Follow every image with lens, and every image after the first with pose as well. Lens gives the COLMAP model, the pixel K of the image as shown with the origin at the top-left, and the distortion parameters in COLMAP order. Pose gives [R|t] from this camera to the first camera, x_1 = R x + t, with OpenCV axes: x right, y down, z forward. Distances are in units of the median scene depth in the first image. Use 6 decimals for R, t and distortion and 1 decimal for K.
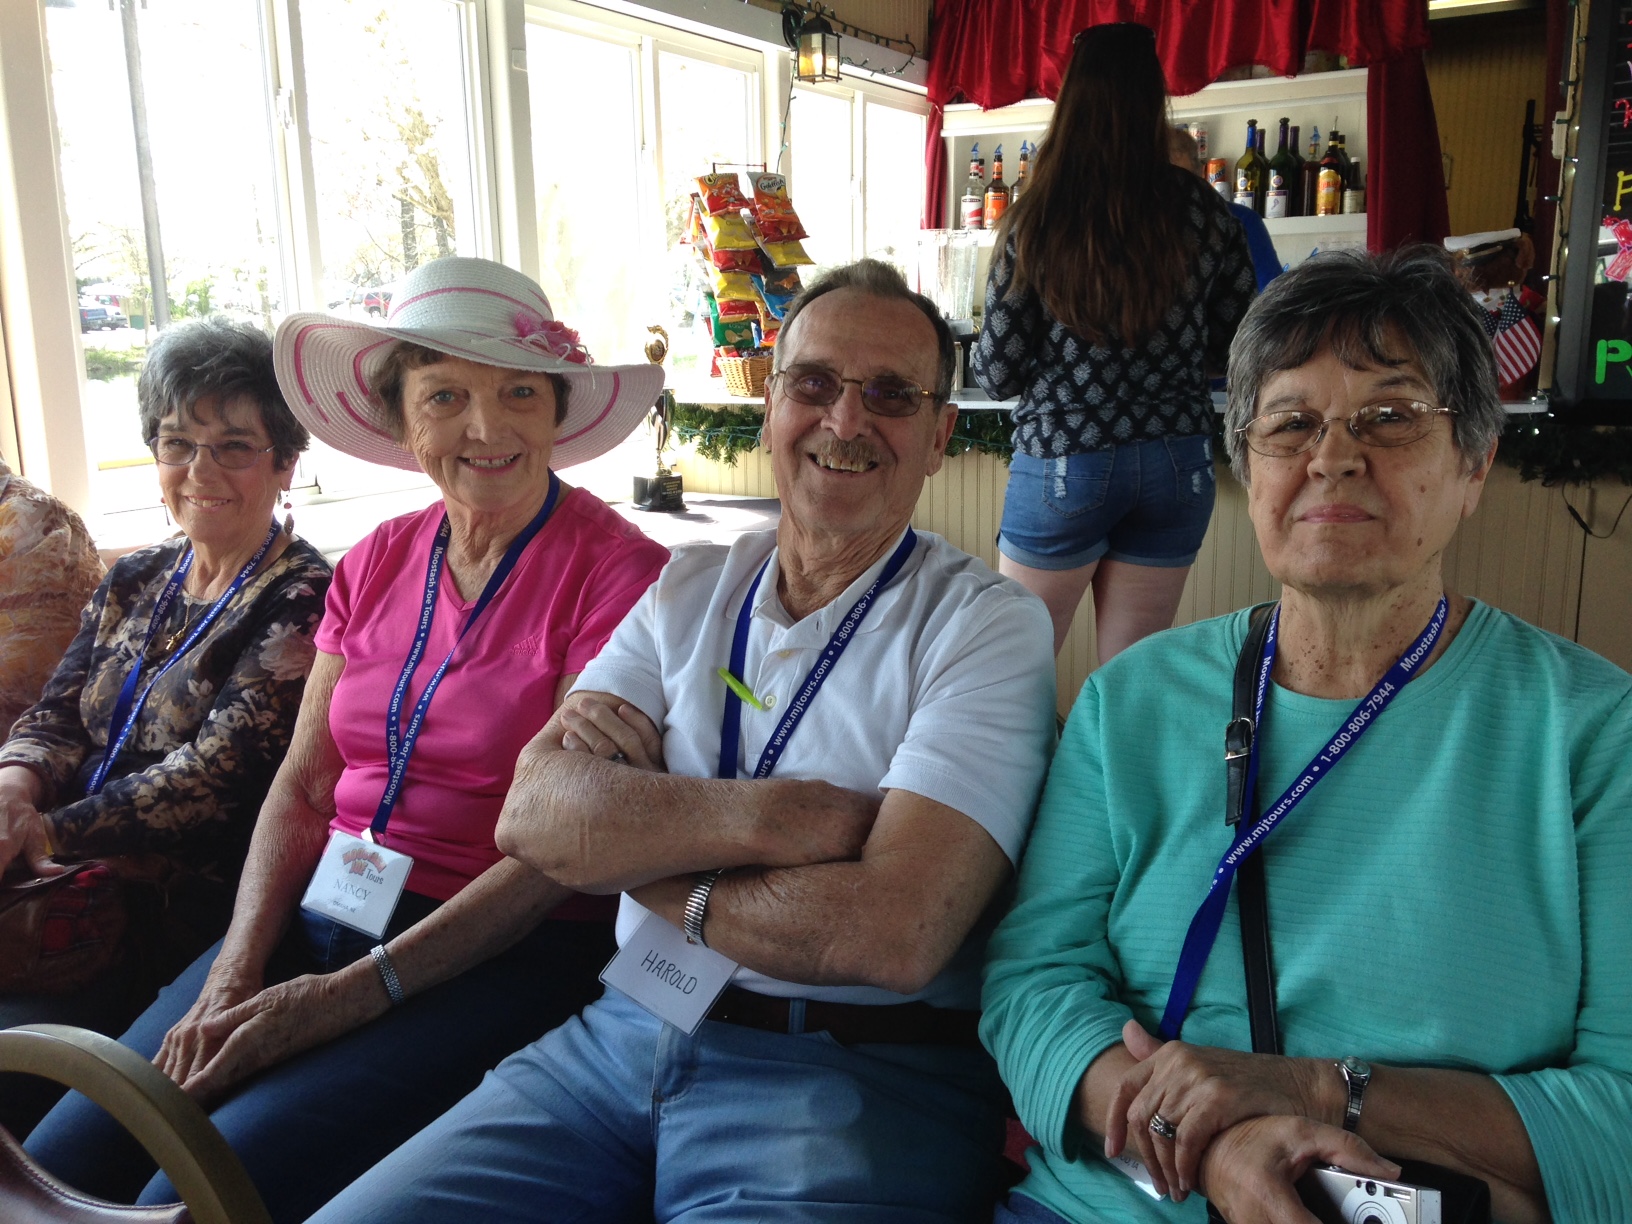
lens RADIAL K [[1441.5, 0, 817.3], [0, 1441.5, 612.6], [0, 0, 1]] dist [0.079255, -0.001285]
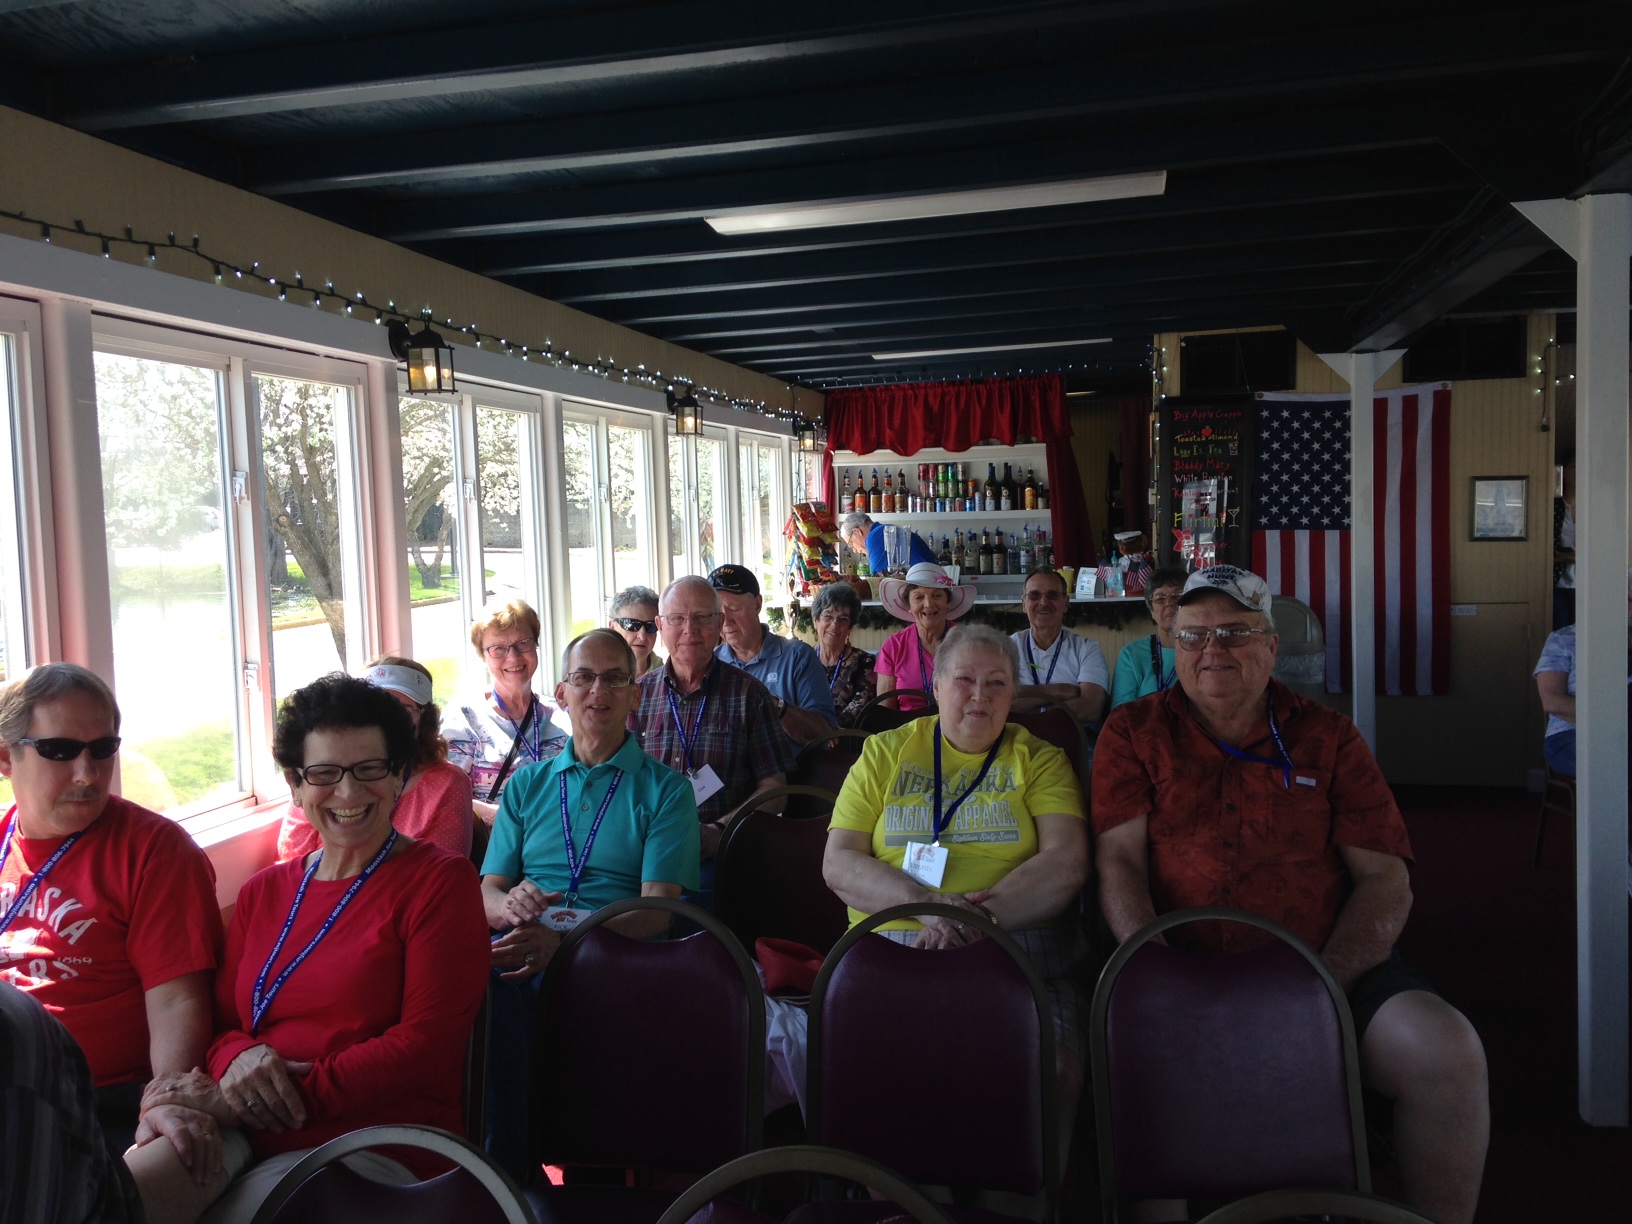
lens RADIAL K [[1441.5, 0, 813.1], [0, 1441.5, 618.2], [0, 0, 1]] dist [0.079255, -0.001285]
pose [[0.956148, -0.033309, 0.290983, -0.545278], [0.074280, 0.988607, -0.130915, 0.120694], [-0.283307, 0.146788, 0.947729, -0.814723]]
